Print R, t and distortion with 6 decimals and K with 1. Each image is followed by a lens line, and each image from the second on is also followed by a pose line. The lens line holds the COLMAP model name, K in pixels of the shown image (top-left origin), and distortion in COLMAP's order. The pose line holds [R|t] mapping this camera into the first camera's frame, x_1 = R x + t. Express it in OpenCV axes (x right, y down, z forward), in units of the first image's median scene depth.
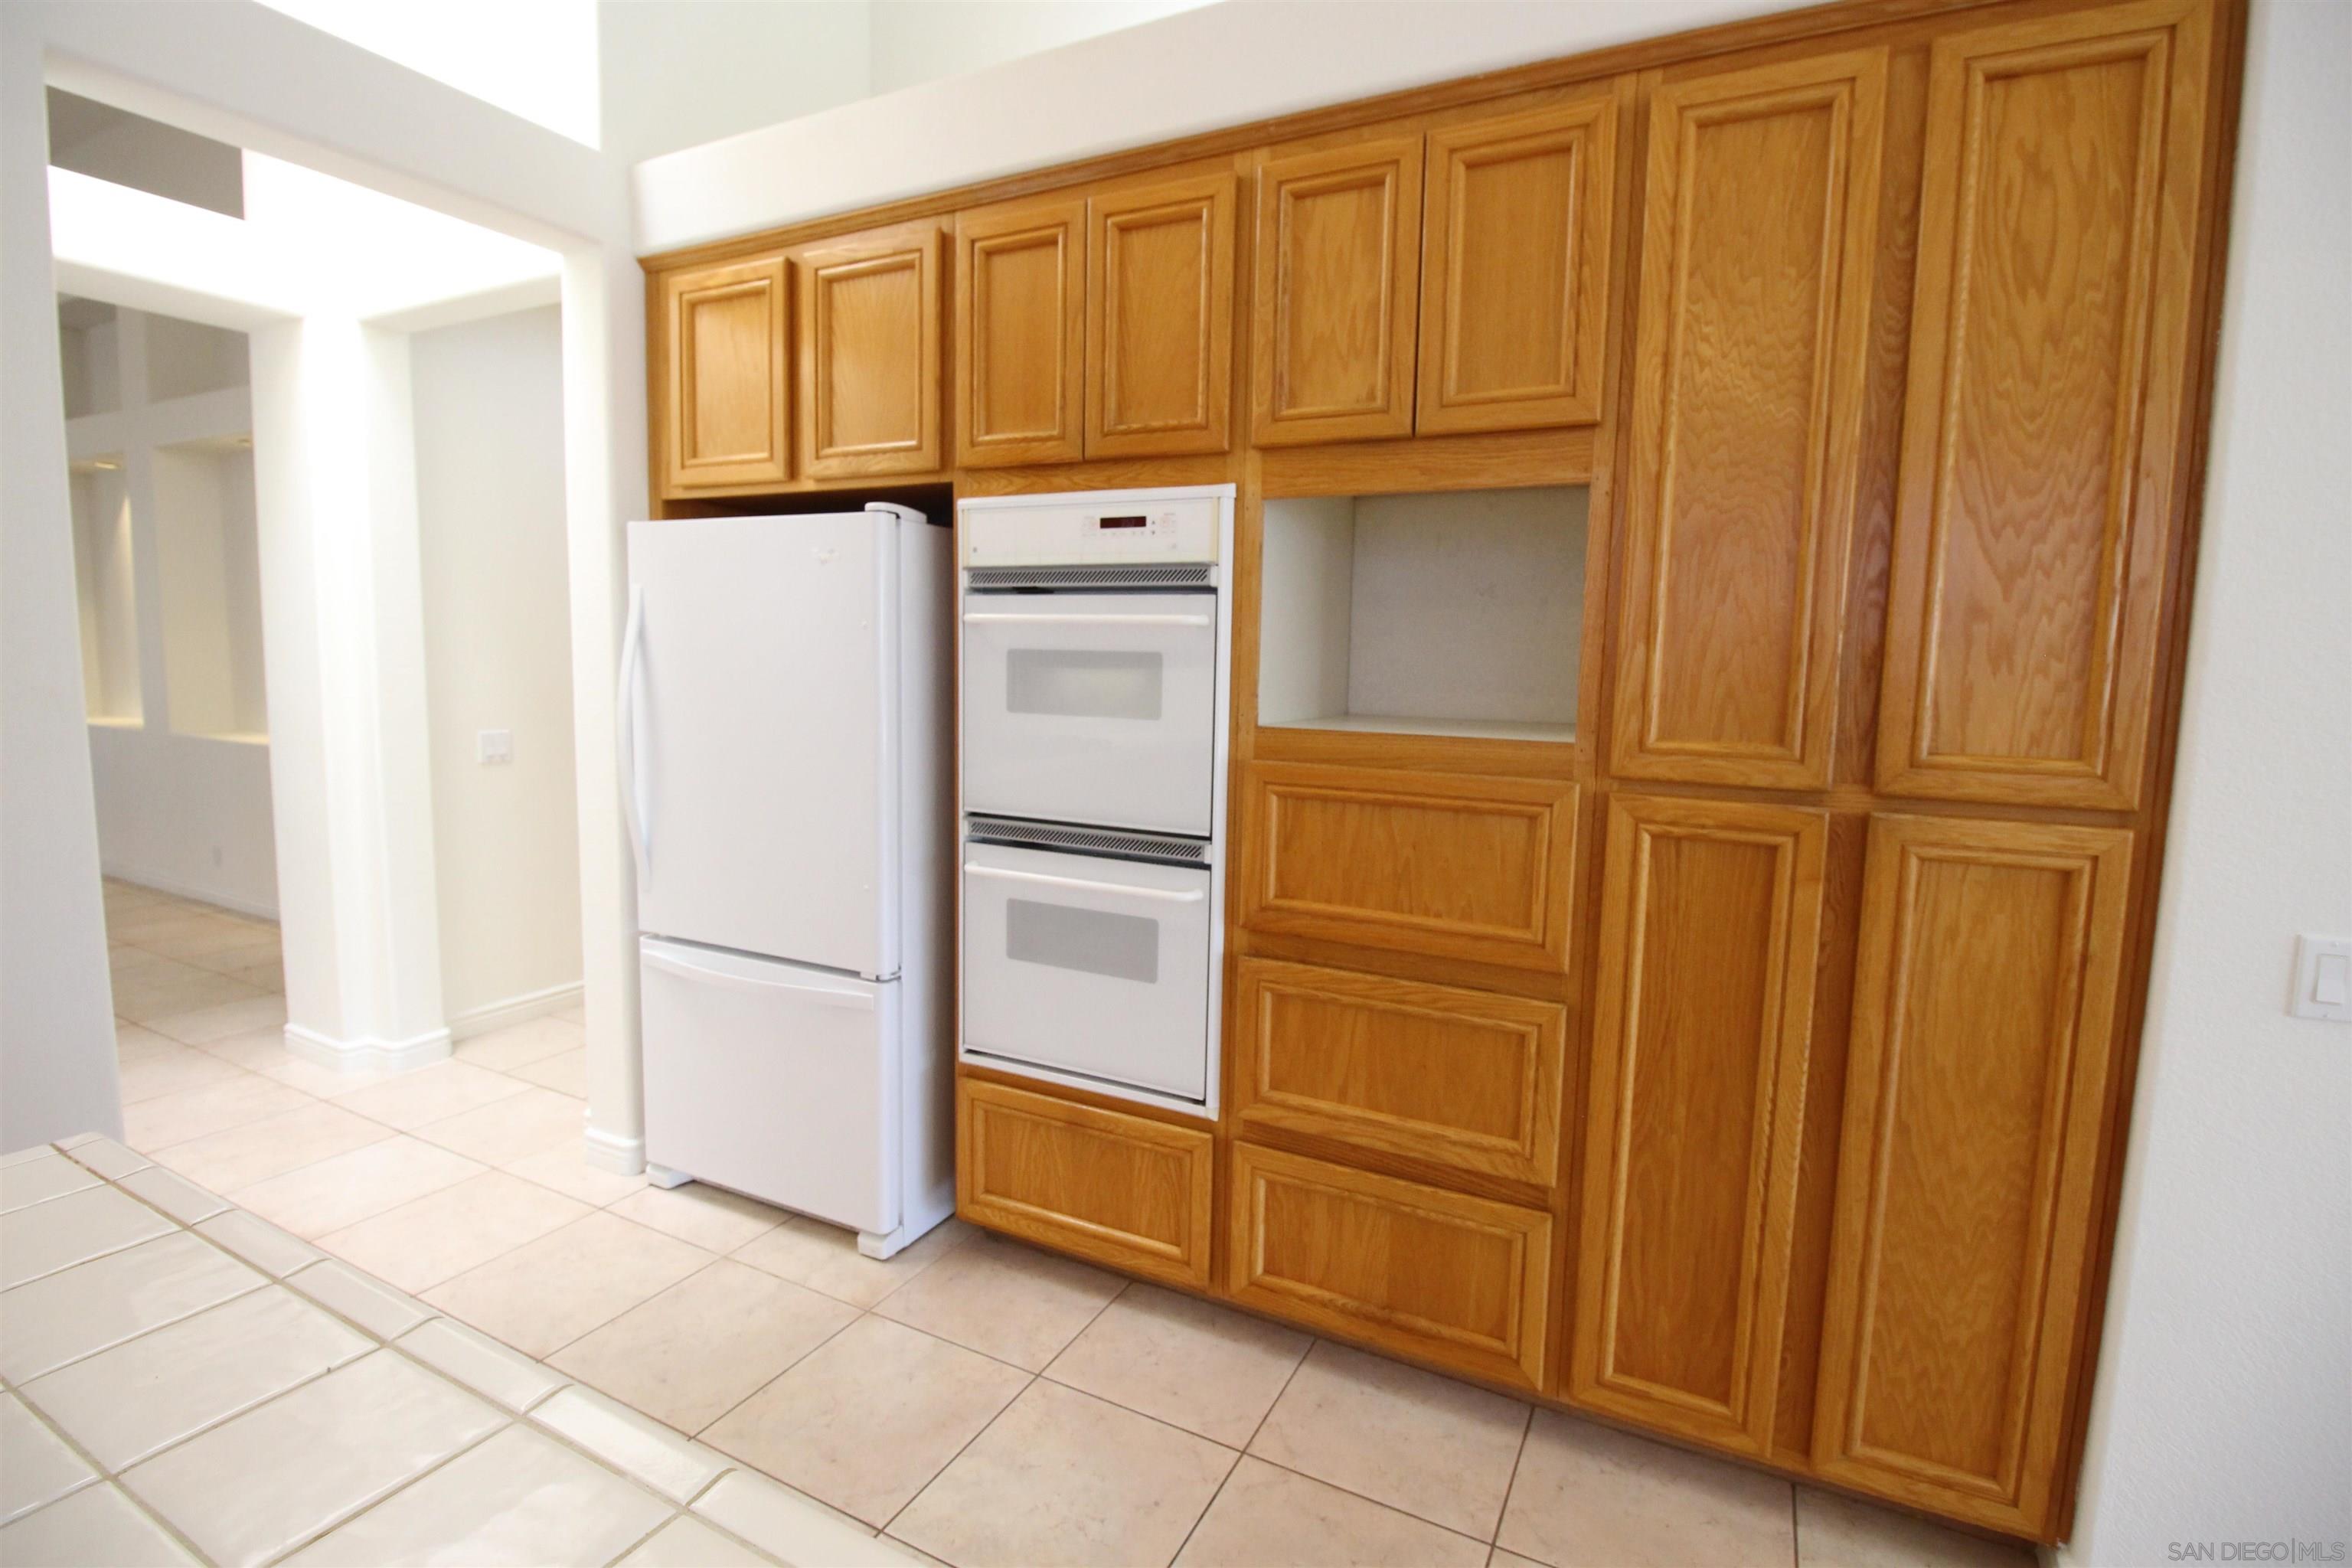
lens RADIAL K [[1088.1, 0, 1193.1], [0, 1088.1, 777.4], [0, 0, 1]] dist [-0.000260, -0.012188]
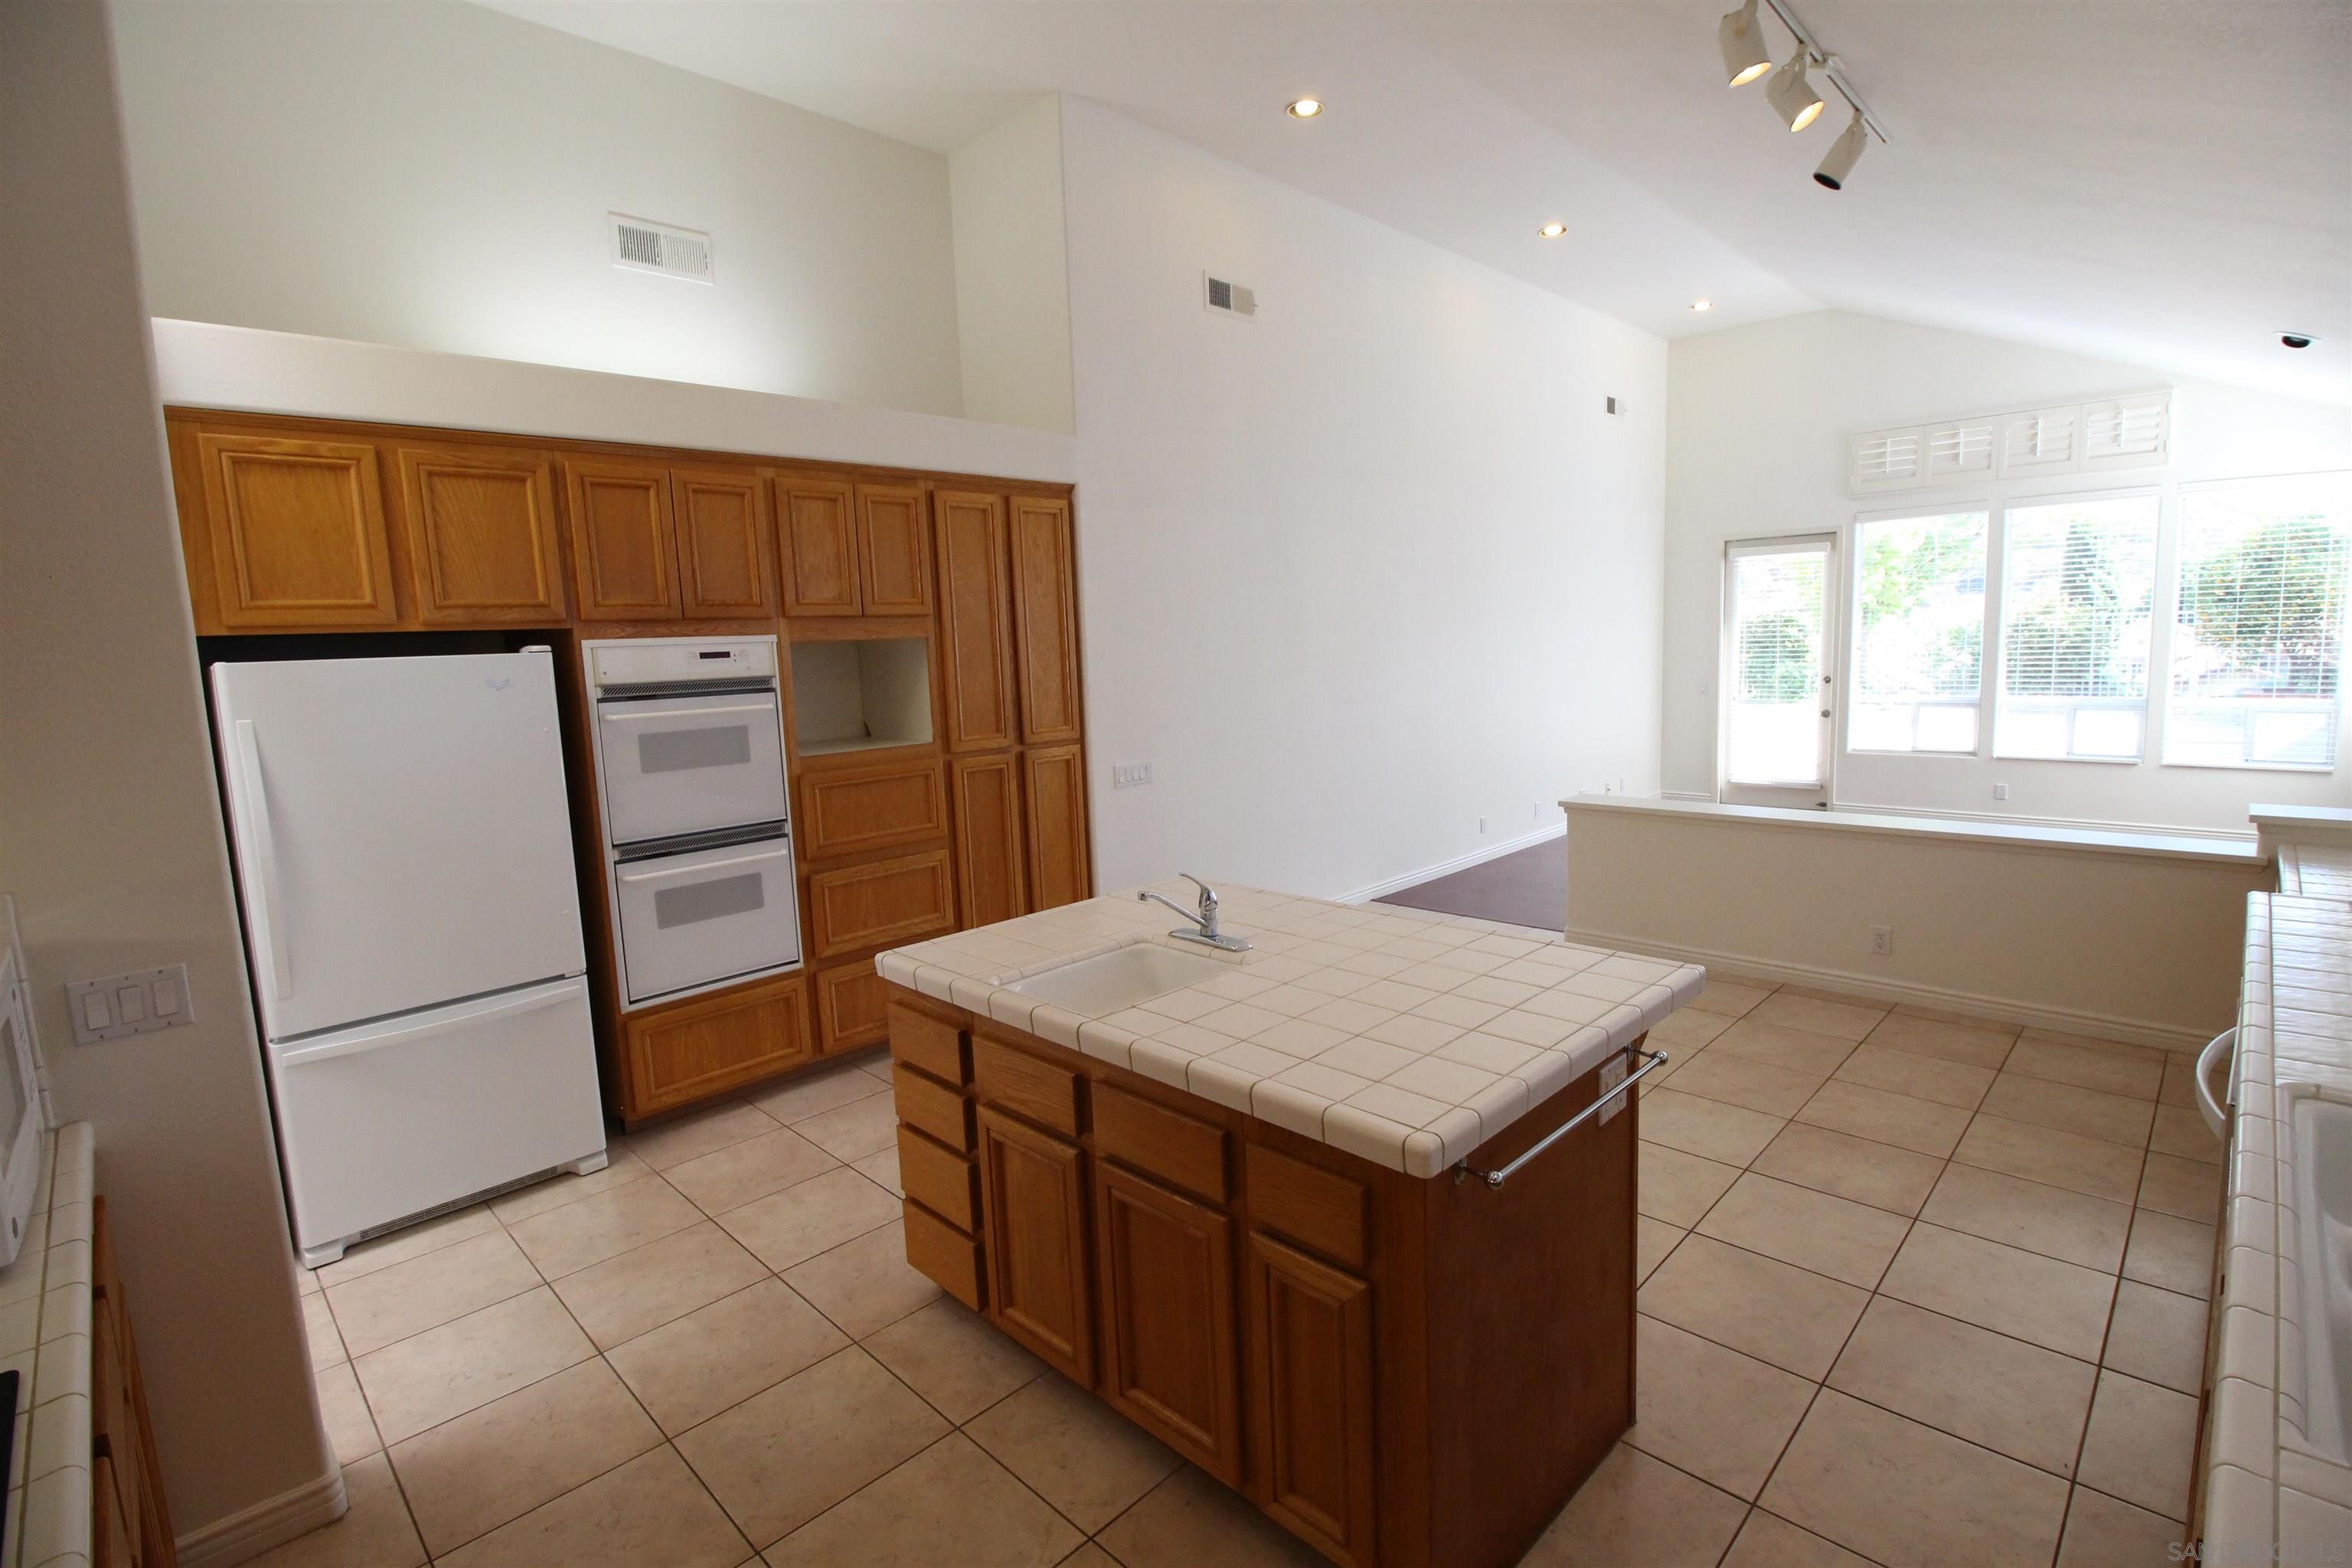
lens RADIAL K [[1088.1, 0, 1194.5], [0, 1088.1, 780.7], [0, 0, 1]] dist [-0.000260, -0.012188]
pose [[0.304996, -0.158843, 0.939013, -1.552212], [0.147658, 0.981956, 0.118147, -0.130838], [-0.940837, 0.102619, 0.322947, -0.288093]]
